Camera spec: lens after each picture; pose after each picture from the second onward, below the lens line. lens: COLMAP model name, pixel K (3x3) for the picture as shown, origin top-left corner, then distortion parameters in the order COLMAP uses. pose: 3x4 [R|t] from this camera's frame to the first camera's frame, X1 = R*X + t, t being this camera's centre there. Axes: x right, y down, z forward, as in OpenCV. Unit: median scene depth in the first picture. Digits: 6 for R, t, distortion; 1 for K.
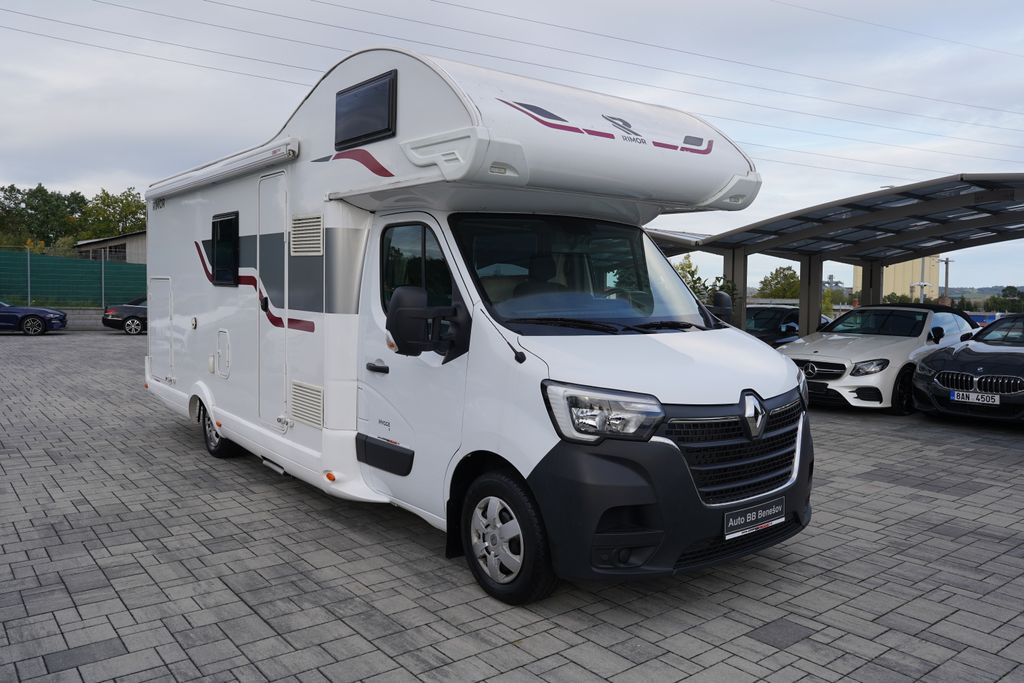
lens RADIAL K [[799.0, 0, 512.9], [0, 799.0, 329.0], [0, 0, 1]] dist [-0.139861, 0.171629]
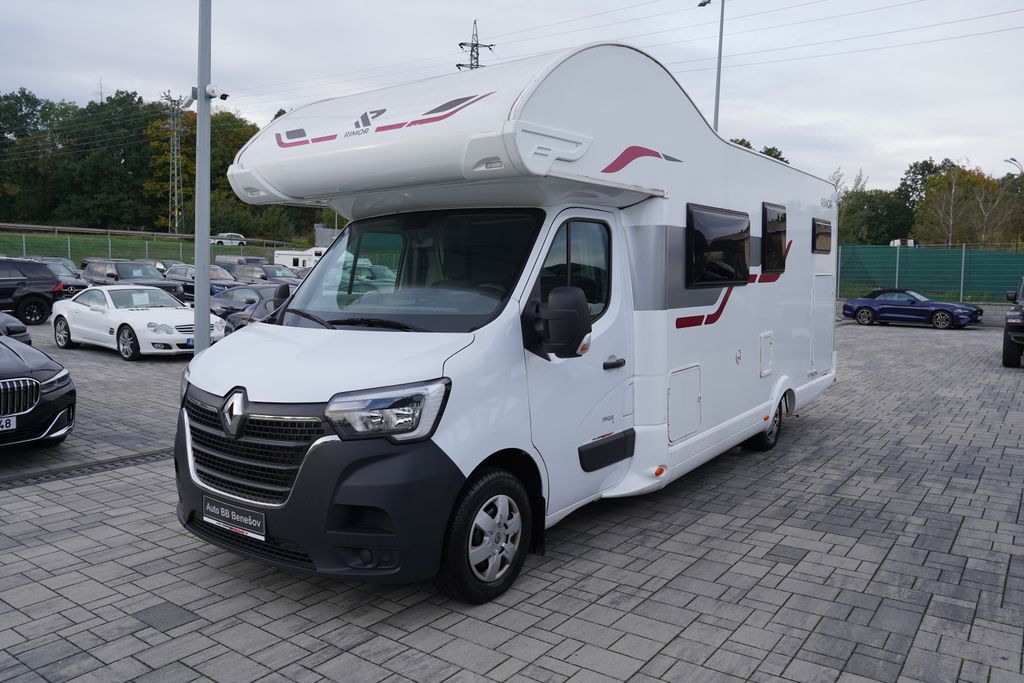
lens RADIAL K [[769.3, 0, 512.0], [0, 769.3, 341.5], [0, 0, 1]] dist [-0.113455, 0.118121]
pose [[0.269661, 0.072754, -0.960203, 1.298076], [-0.049690, 0.996865, 0.061577, -0.055019], [0.961673, 0.031108, 0.272430, 1.072807]]
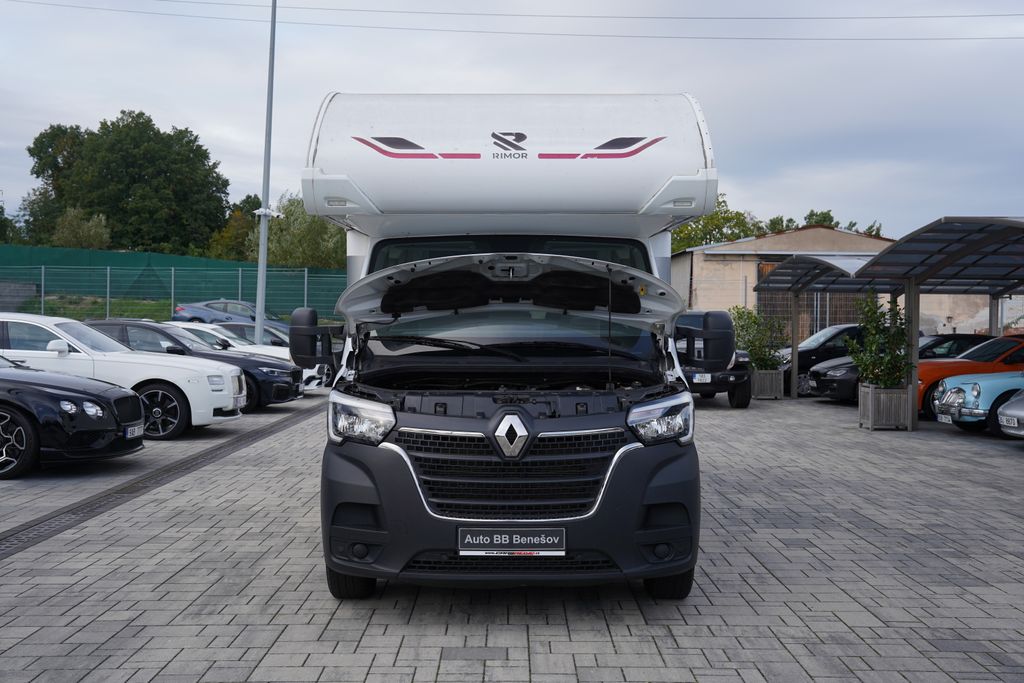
lens RADIAL K [[1145.8, 0, 512.0], [0, 1145.8, 341.5], [0, 0, 1]] dist [0.023883, 0.014569]
pose [[0.789966, 0.006285, -0.613118, 1.172570], [-0.029296, 0.999192, -0.027504, 0.032932], [0.612450, 0.039689, 0.789512, -0.121338]]
